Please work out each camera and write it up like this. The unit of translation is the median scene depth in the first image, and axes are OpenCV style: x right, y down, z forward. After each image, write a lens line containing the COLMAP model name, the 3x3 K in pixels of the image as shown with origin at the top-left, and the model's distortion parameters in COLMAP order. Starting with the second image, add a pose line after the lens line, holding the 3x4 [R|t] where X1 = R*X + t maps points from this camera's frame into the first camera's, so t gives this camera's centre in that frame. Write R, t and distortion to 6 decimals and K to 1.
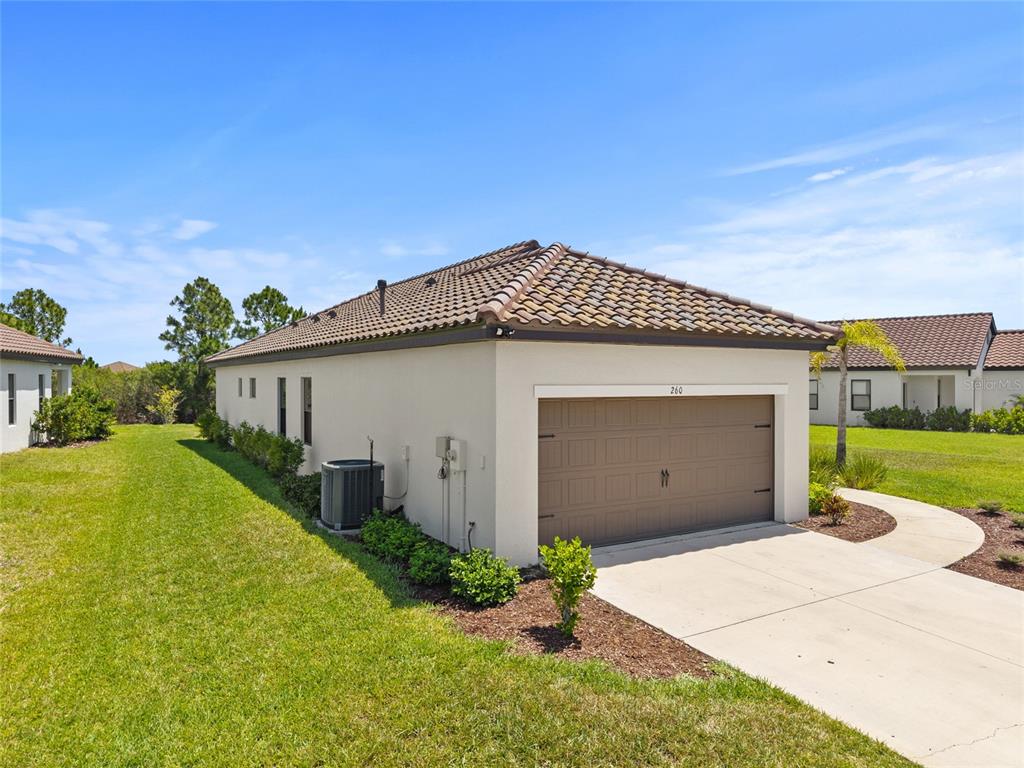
lens RADIAL K [[690.1, 0, 512.0], [0, 690.1, 384.0], [0, 0, 1]] dist [0.043846, -0.051055]
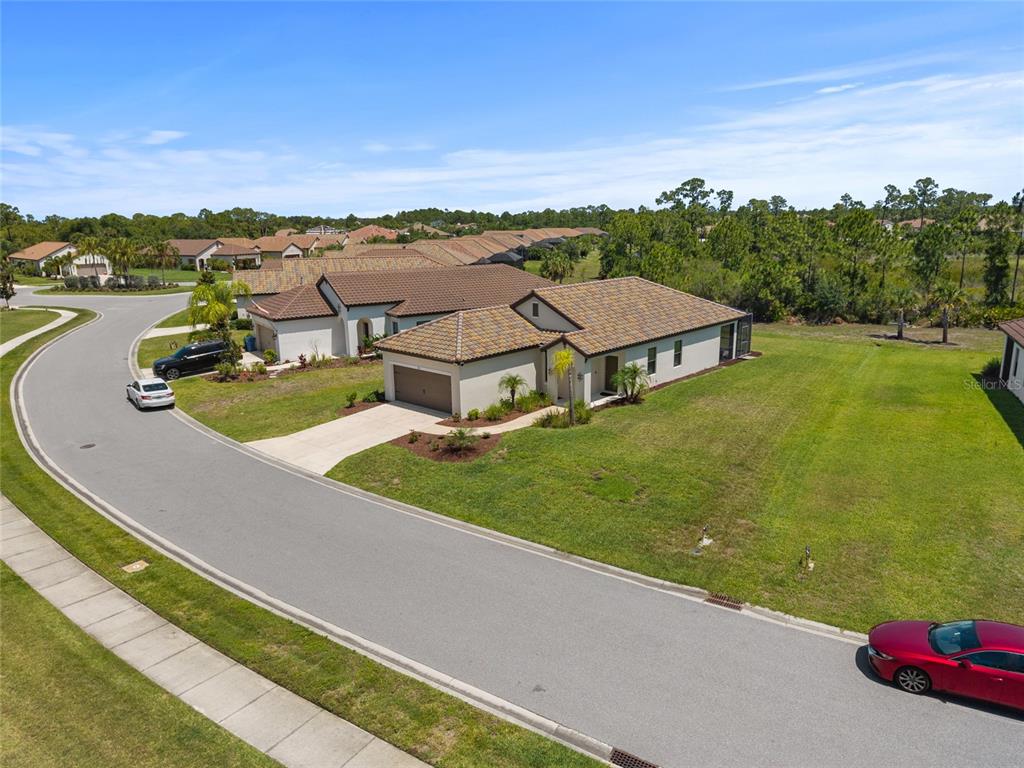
lens RADIAL K [[690.1, 0, 512.0], [0, 690.1, 384.0], [0, 0, 1]] dist [0.043846, -0.051055]
pose [[0.275256, 0.219841, -0.935898, 3.636508], [0.008754, 0.972889, 0.231105, -0.712826], [0.961331, -0.071806, 0.265869, 0.495060]]
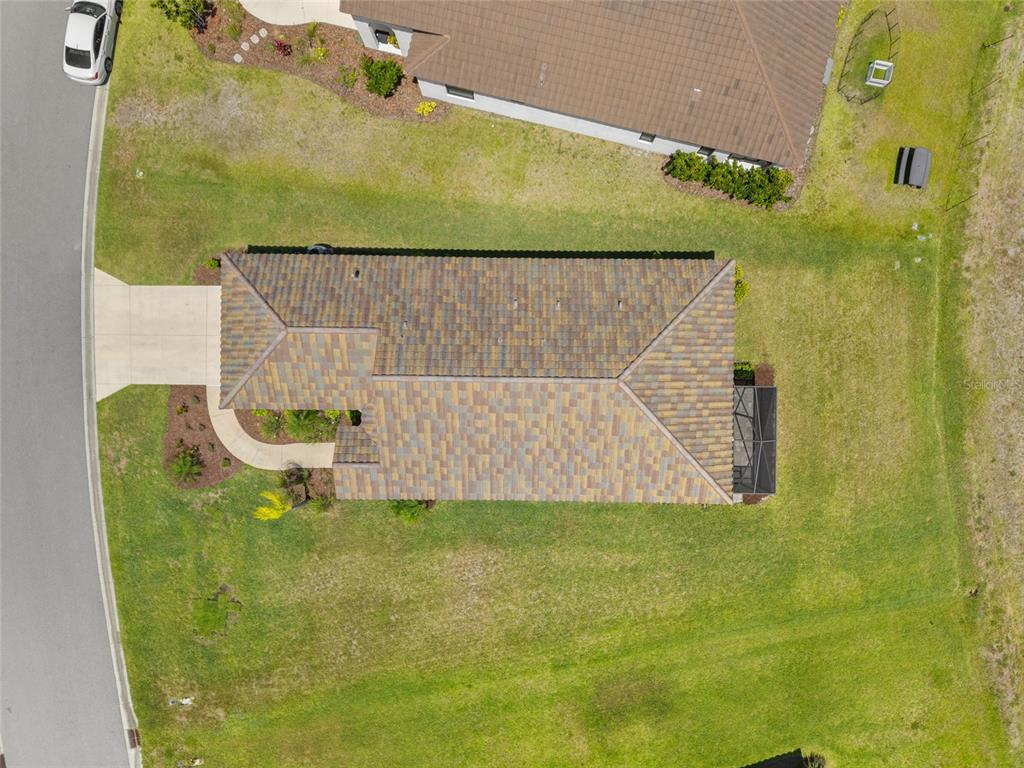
lens RADIAL K [[690.1, 0, 512.0], [0, 690.1, 384.0], [0, 0, 1]] dist [0.043846, -0.051055]
pose [[-0.531589, 0.846983, 0.005687, -0.231643], [-0.003100, -0.008660, 0.999958, -3.050584], [0.846997, 0.531549, 0.007230, 2.093524]]
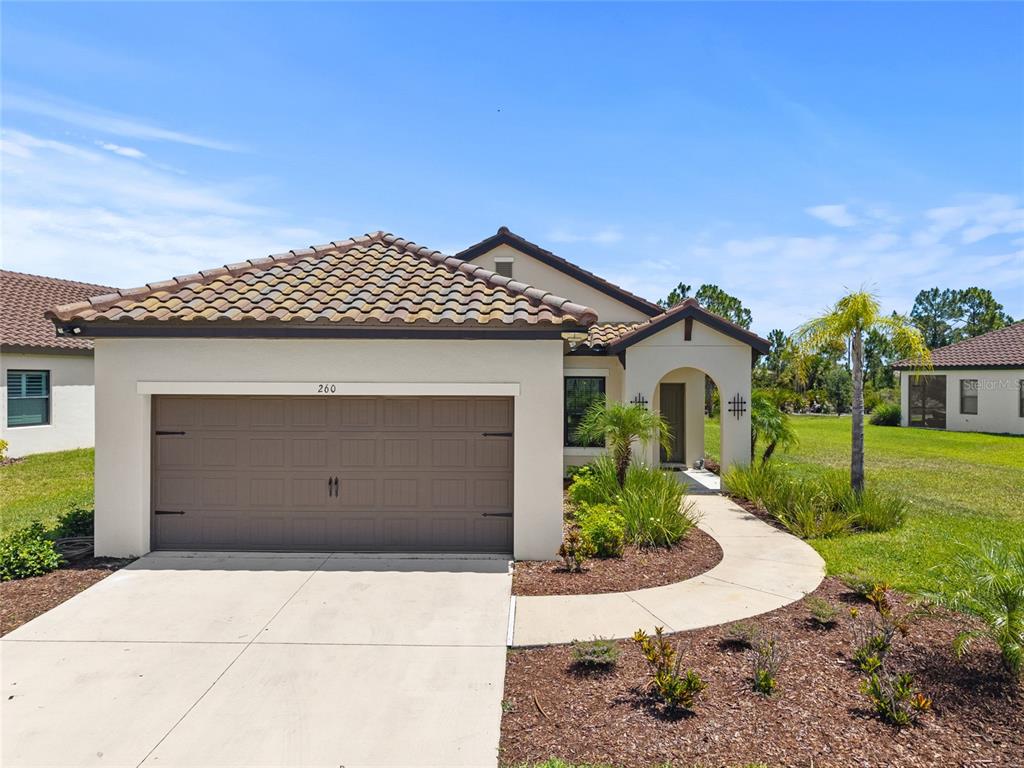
lens RADIAL K [[686.1, 0, 512.0], [0, 686.1, 384.0], [0, 0, 1]] dist [0.035588, -0.047363]
pose [[0.836008, 0.003582, -0.548705, 0.896978], [-0.004413, 0.999990, -0.000197, 0.002484], [0.548699, 0.002586, 0.836016, 0.384324]]
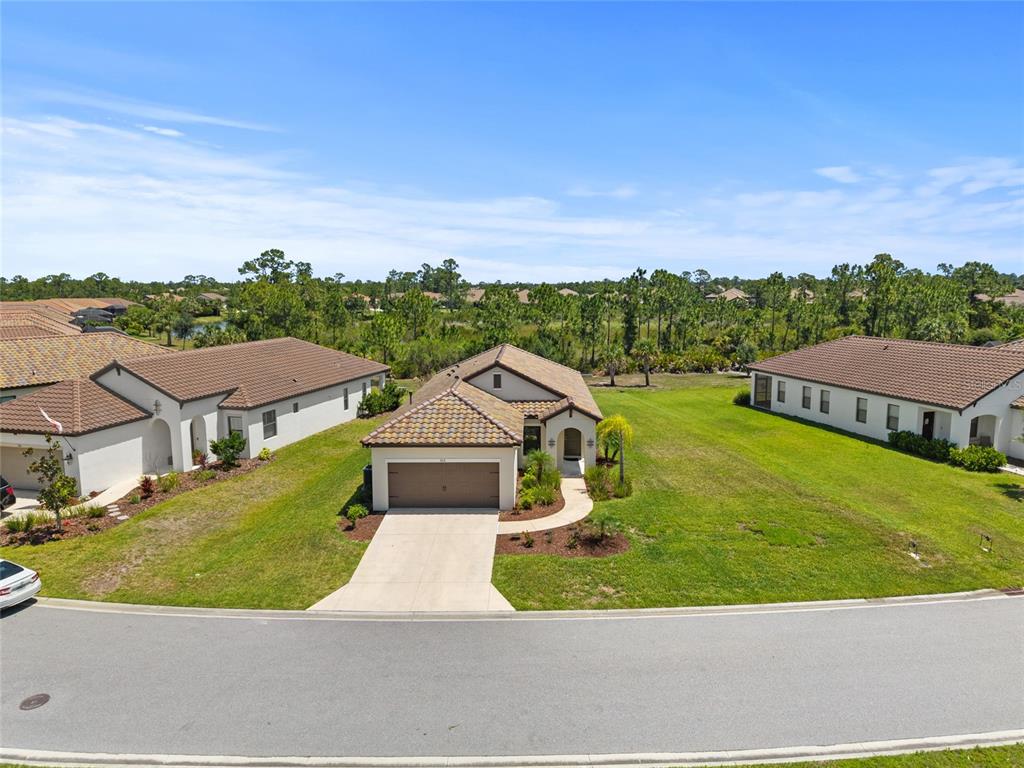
lens RADIAL K [[690.1, 0, 512.0], [0, 690.1, 384.0], [0, 0, 1]] dist [0.043846, -0.051055]
pose [[0.835605, 0.072159, -0.544570, 2.004094], [0.003261, 0.990666, 0.136273, -0.693194], [0.549321, -0.115646, 0.827570, -1.192106]]
